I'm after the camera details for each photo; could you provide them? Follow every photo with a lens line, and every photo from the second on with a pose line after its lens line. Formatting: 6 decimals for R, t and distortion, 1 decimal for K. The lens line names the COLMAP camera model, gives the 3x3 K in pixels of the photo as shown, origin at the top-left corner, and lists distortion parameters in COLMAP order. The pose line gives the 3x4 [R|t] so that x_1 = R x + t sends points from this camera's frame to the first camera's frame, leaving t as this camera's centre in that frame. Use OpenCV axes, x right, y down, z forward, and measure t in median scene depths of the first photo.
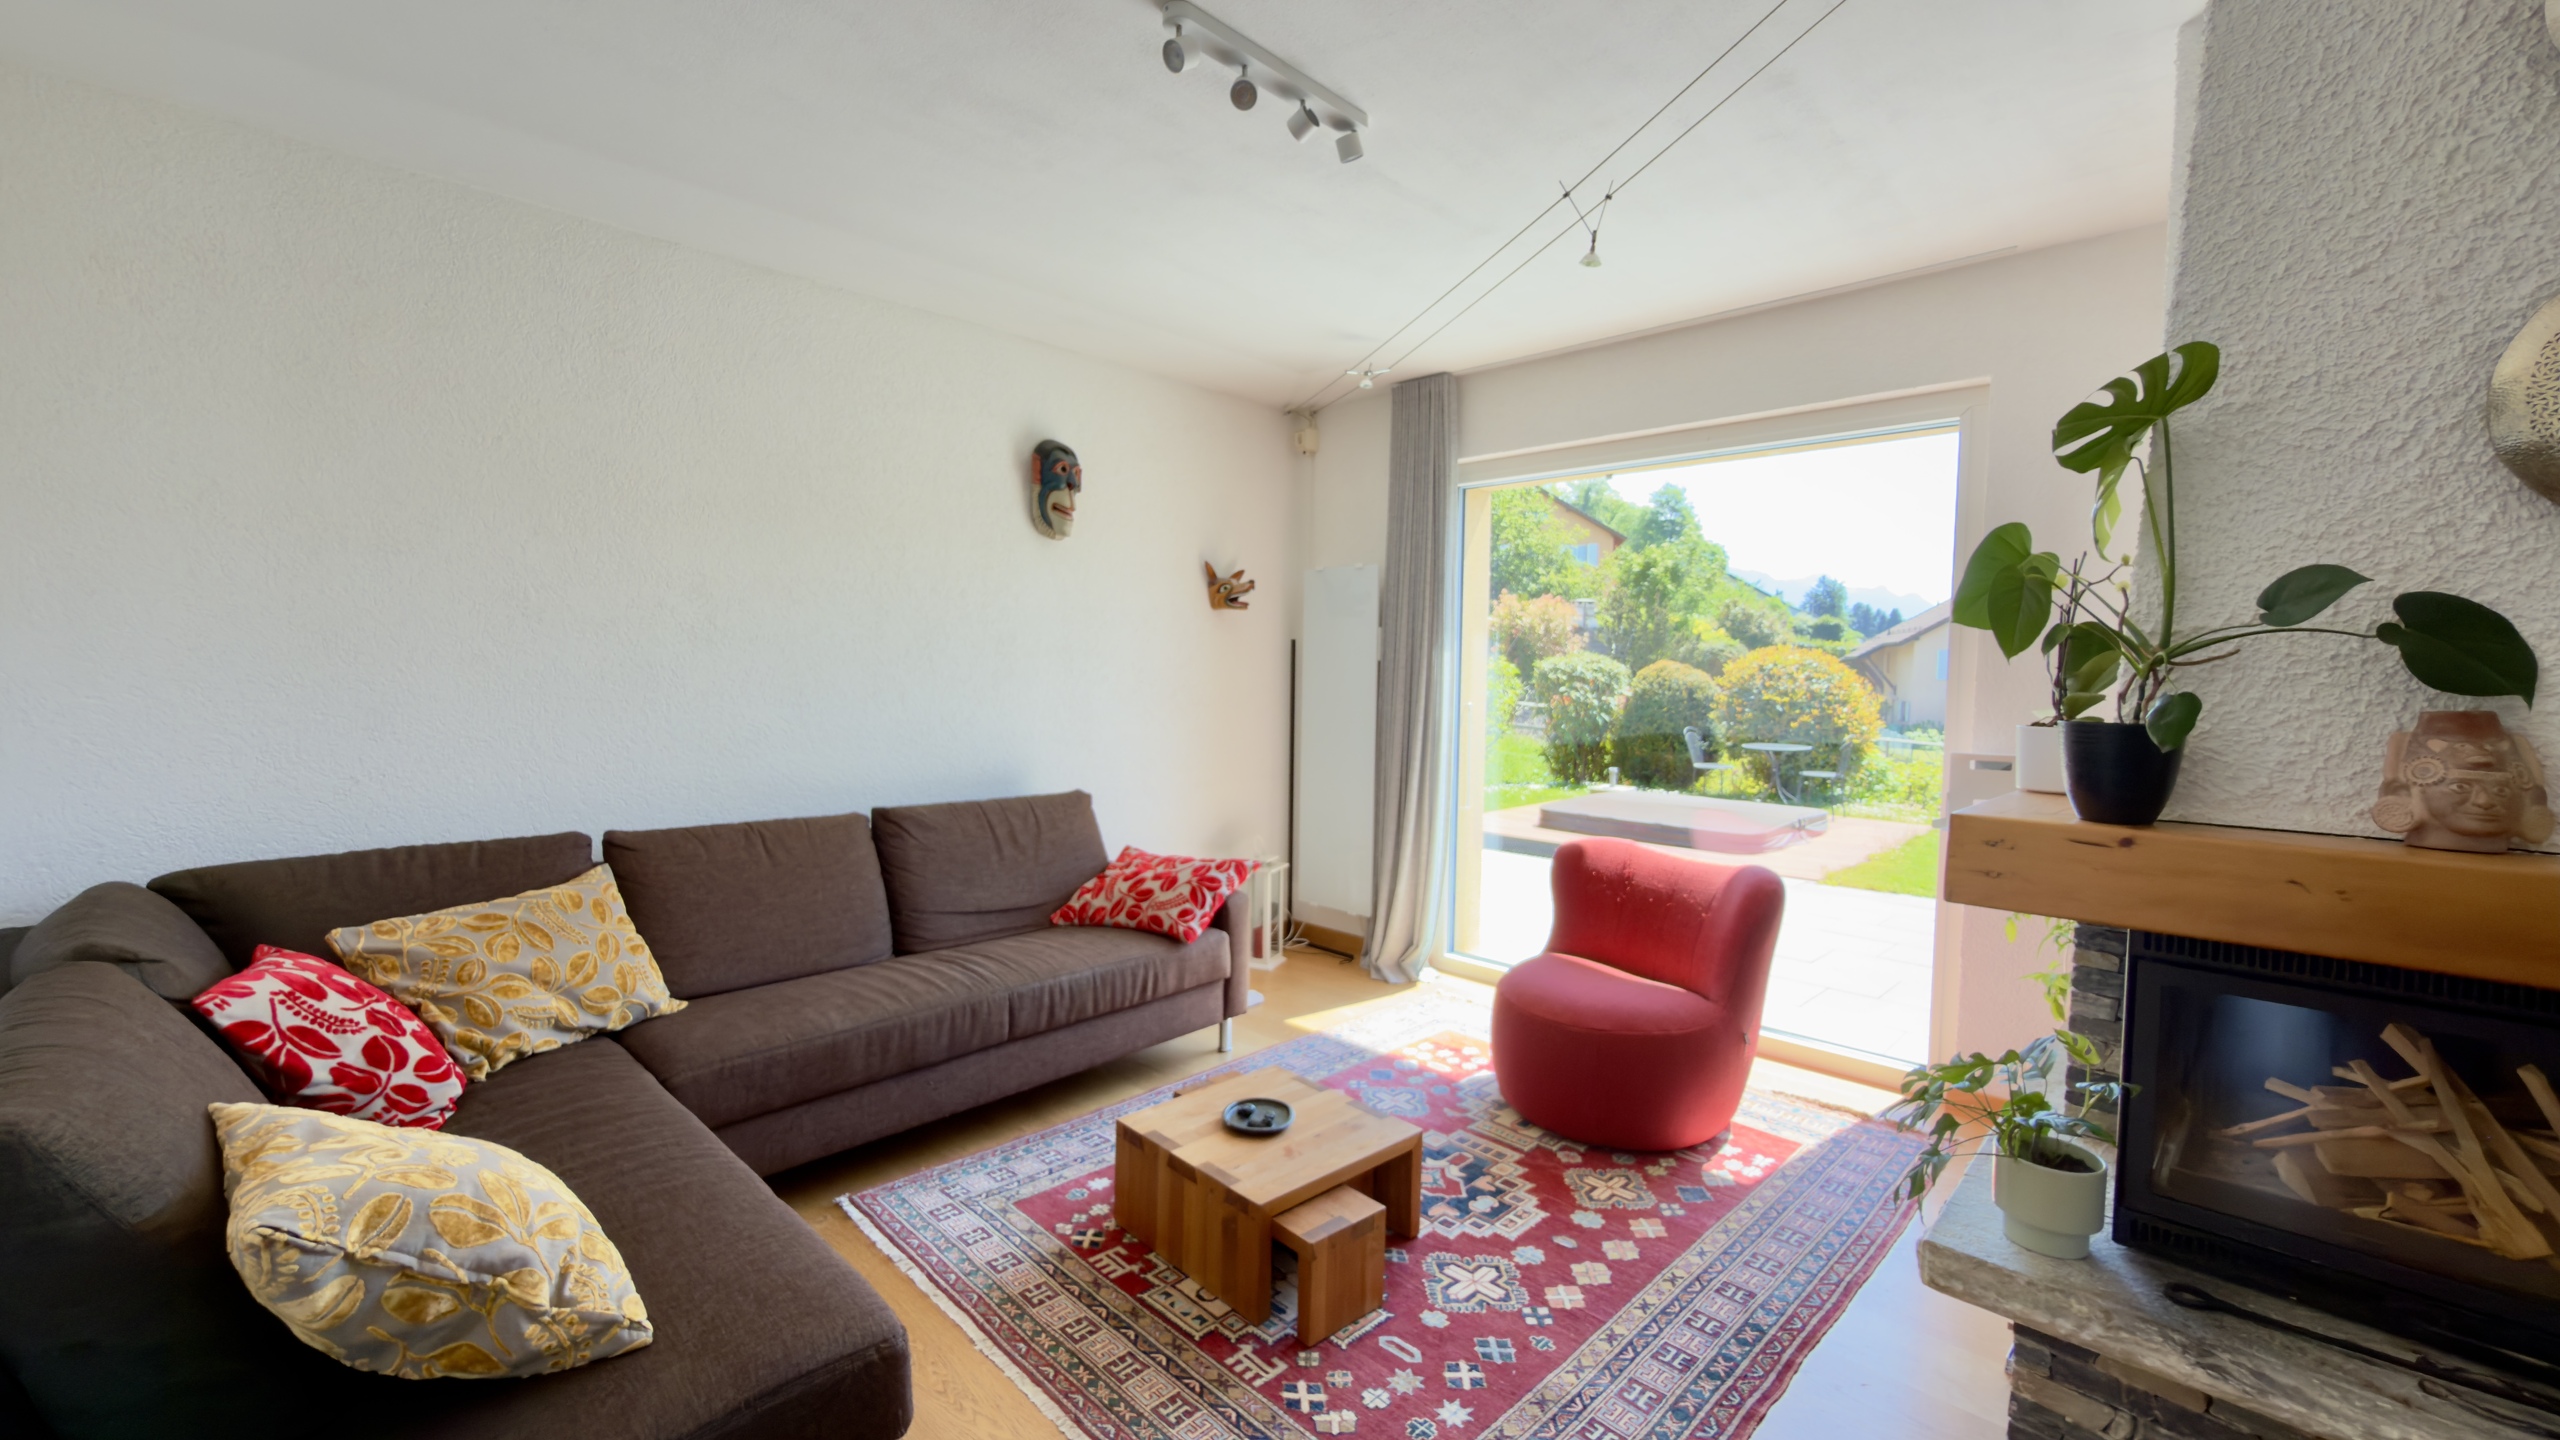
lens RADIAL K [[1022.3, 0, 1280.3], [0, 1022.3, 721.9], [0, 0, 1]] dist [-0.001209, 0.000329]
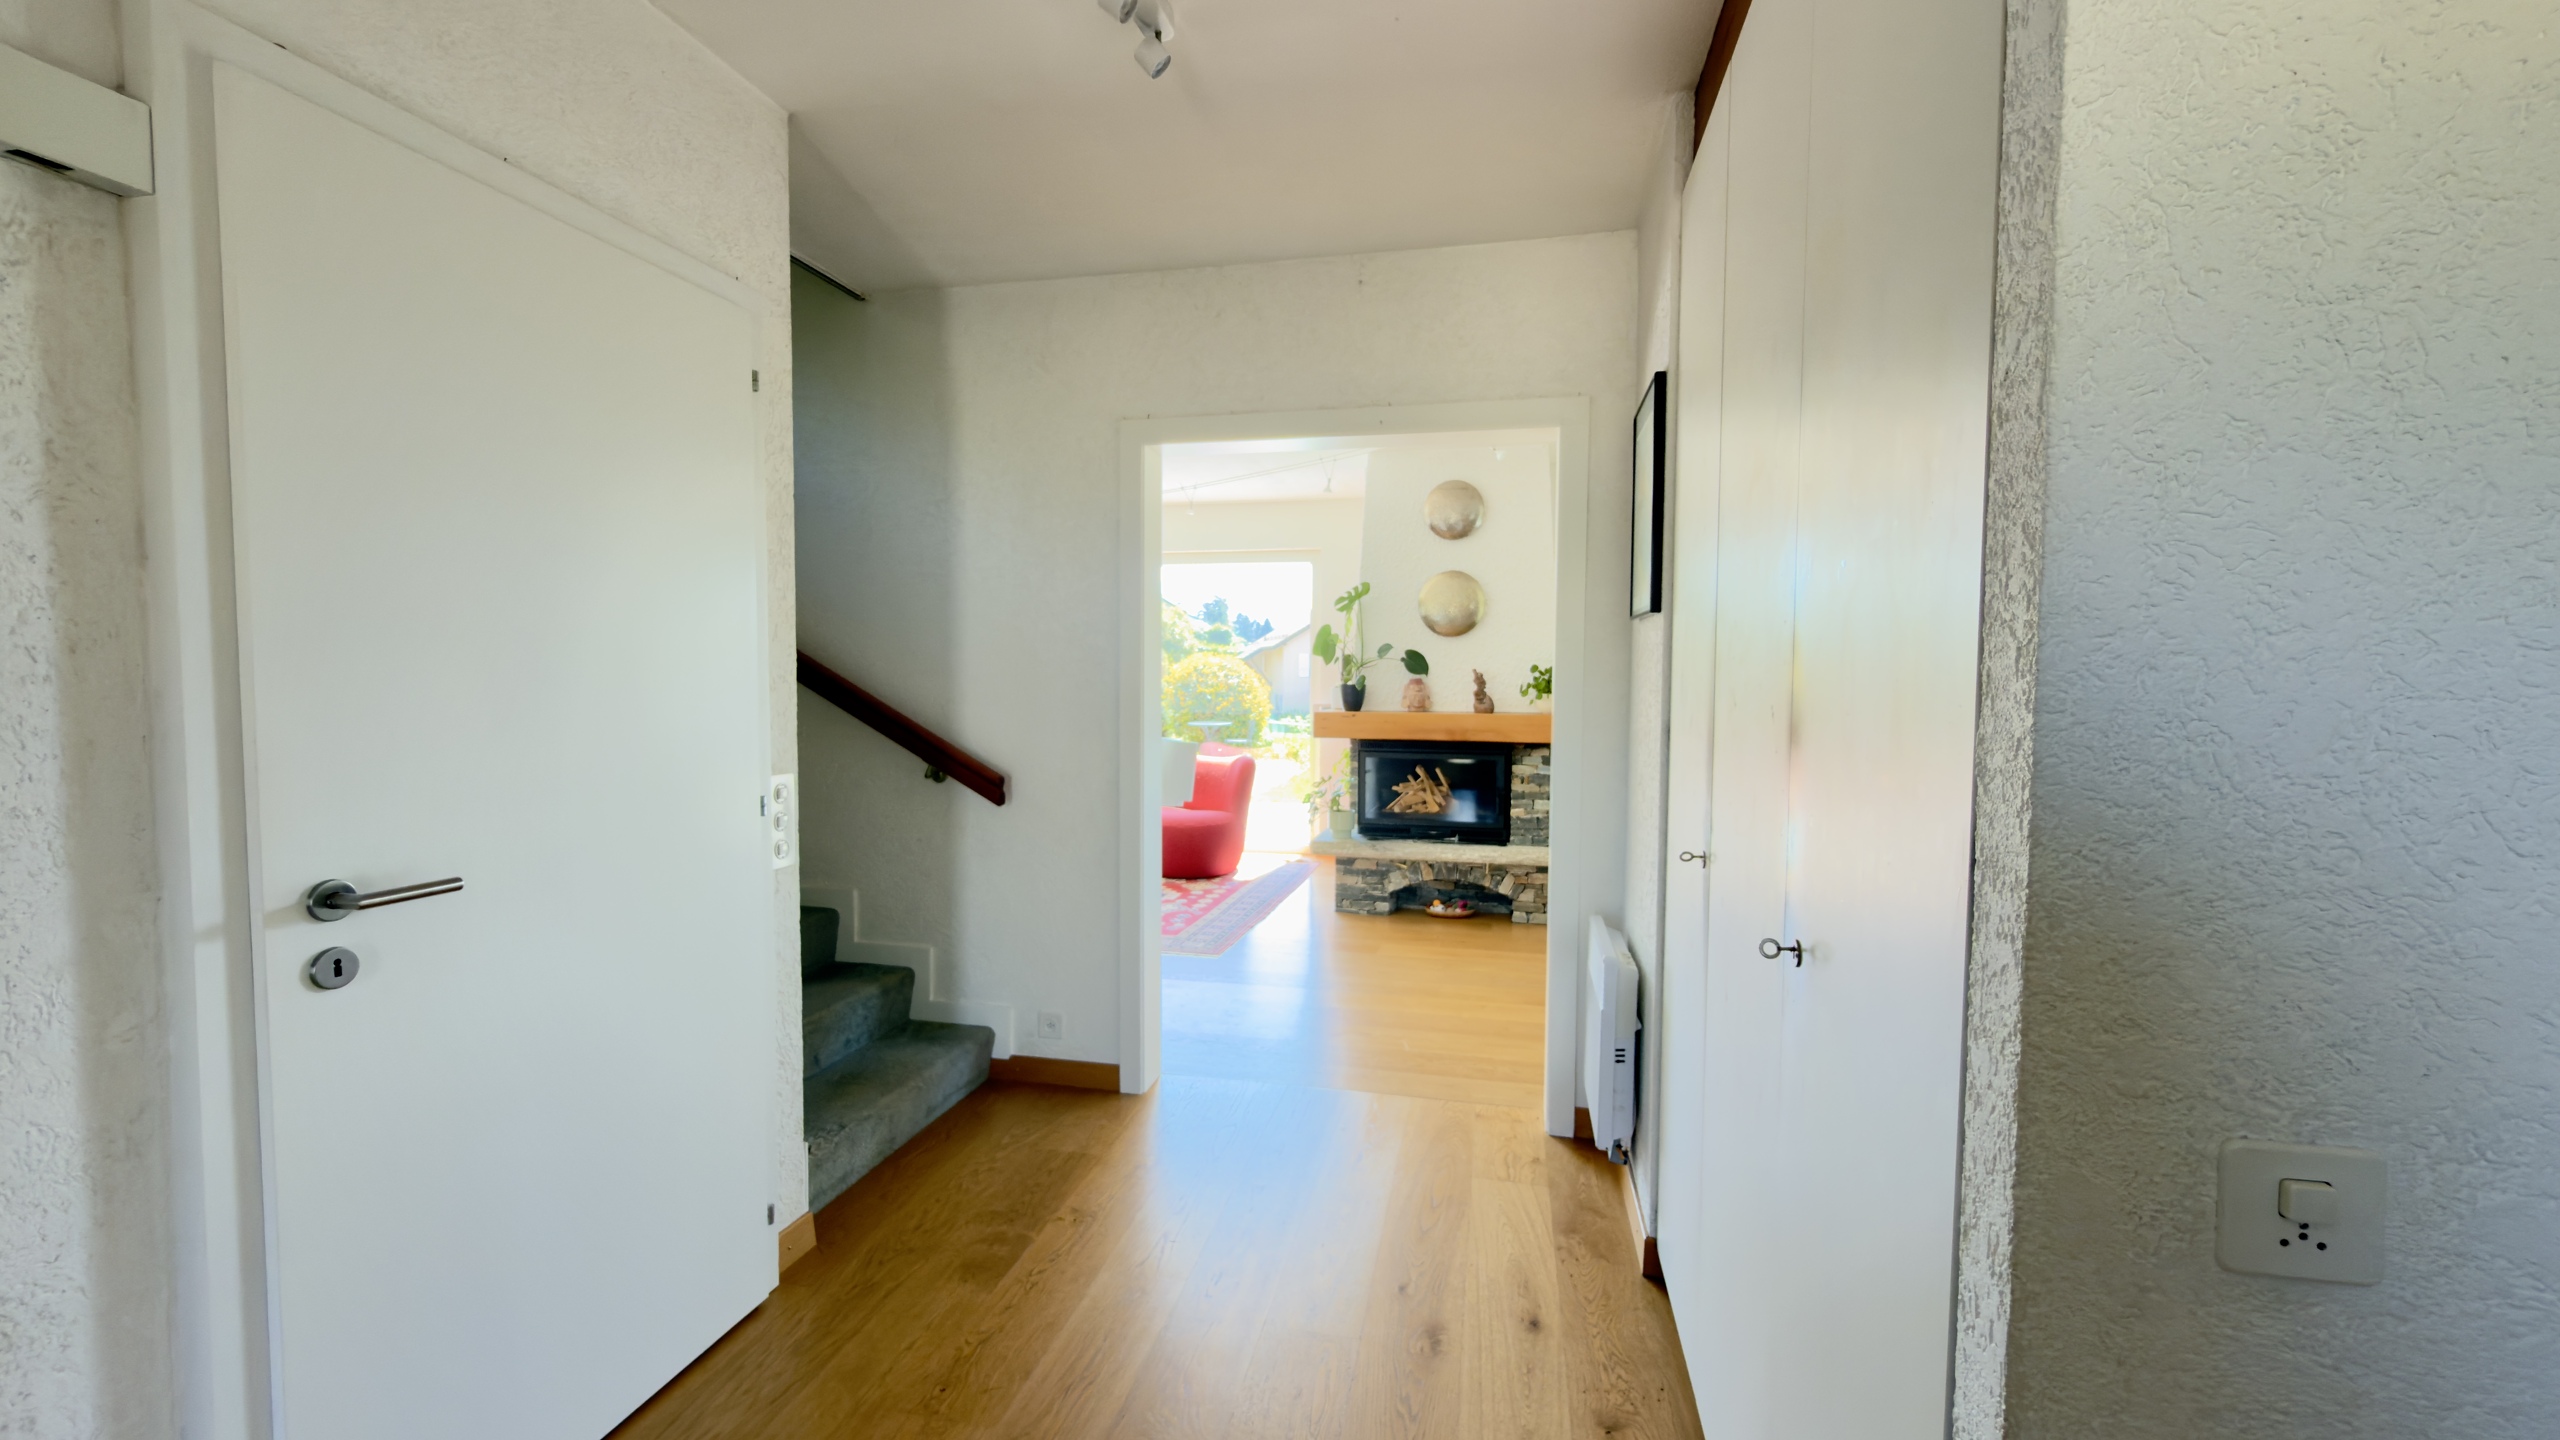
lens RADIAL K [[1022.3, 0, 1268.4], [0, 1022.3, 725.3], [0, 0, 1]] dist [-0.001209, 0.000329]
pose [[0.857031, -0.034973, 0.514076, -0.864202], [0.034042, 0.999357, 0.011236, 0.065070], [-0.514139, 0.007870, 0.857671, -1.296461]]
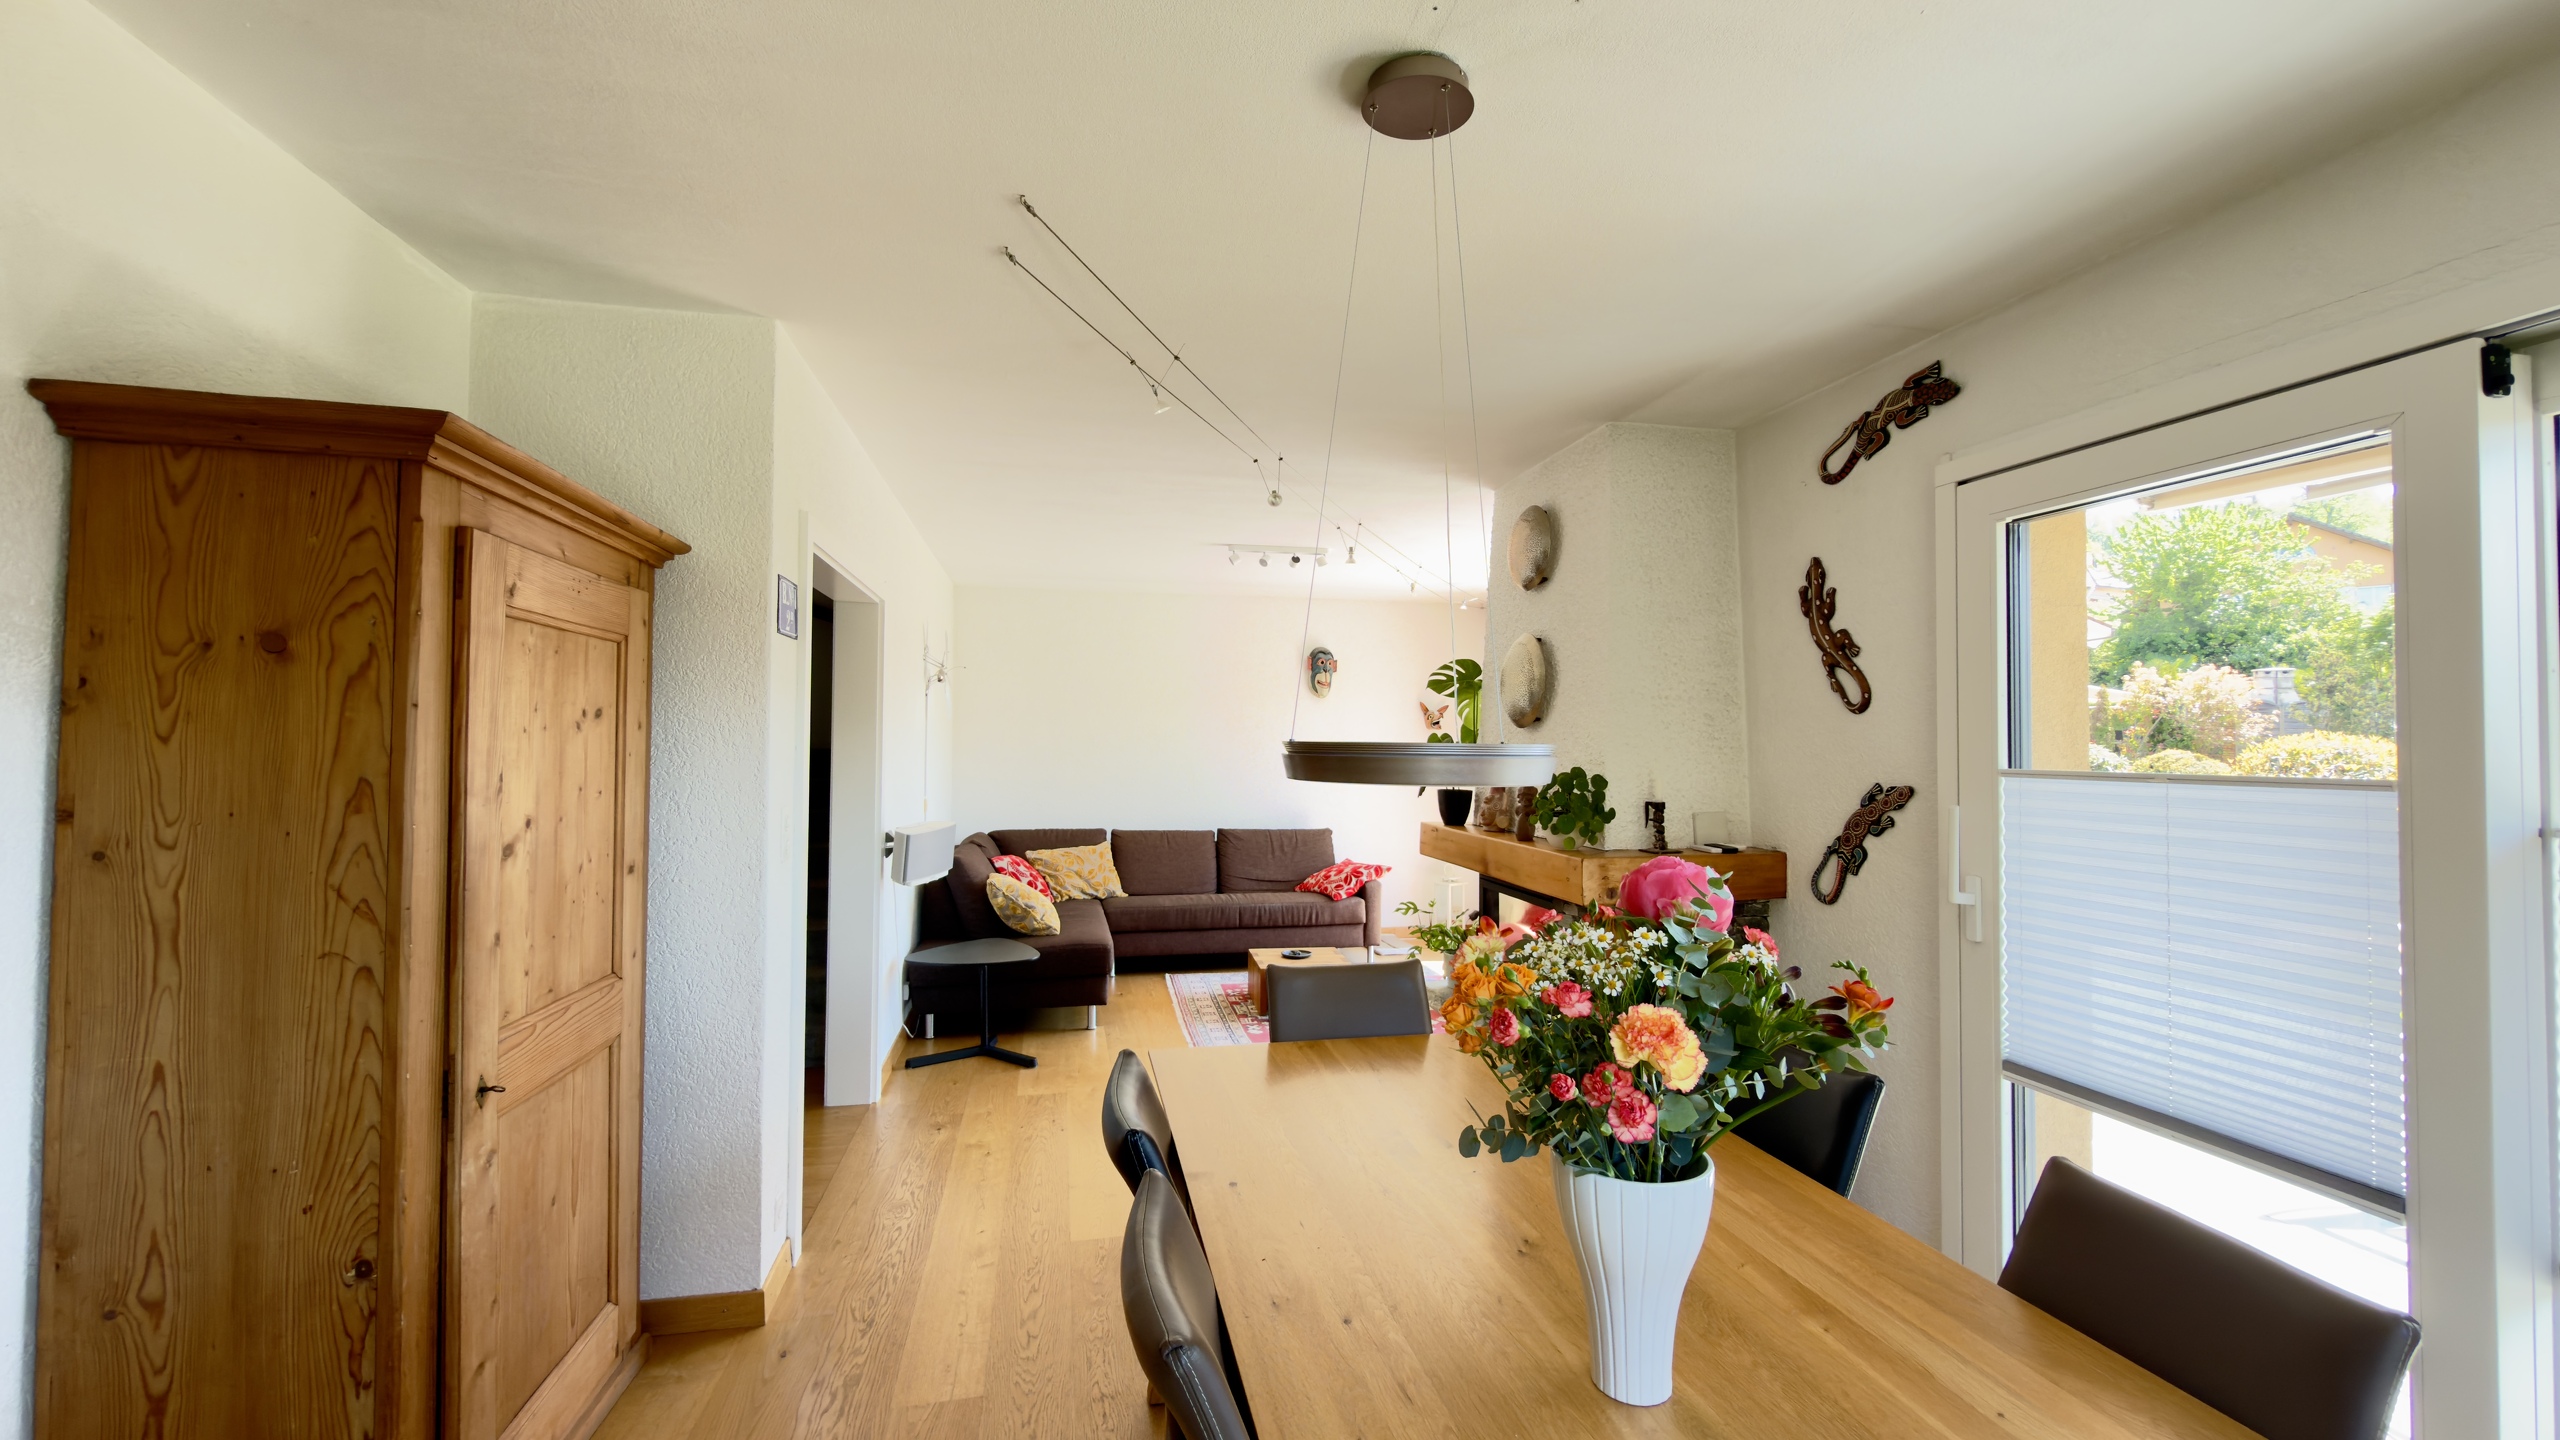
lens RADIAL K [[1022.3, 0, 1276.2], [0, 1022.3, 722.2], [0, 0, 1]] dist [-0.001209, 0.000329]
pose [[0.828902, -0.021481, -0.558981, 1.329747], [-0.025843, 0.996725, -0.076625, 0.029789], [0.558796, 0.077961, 0.825632, -1.078321]]
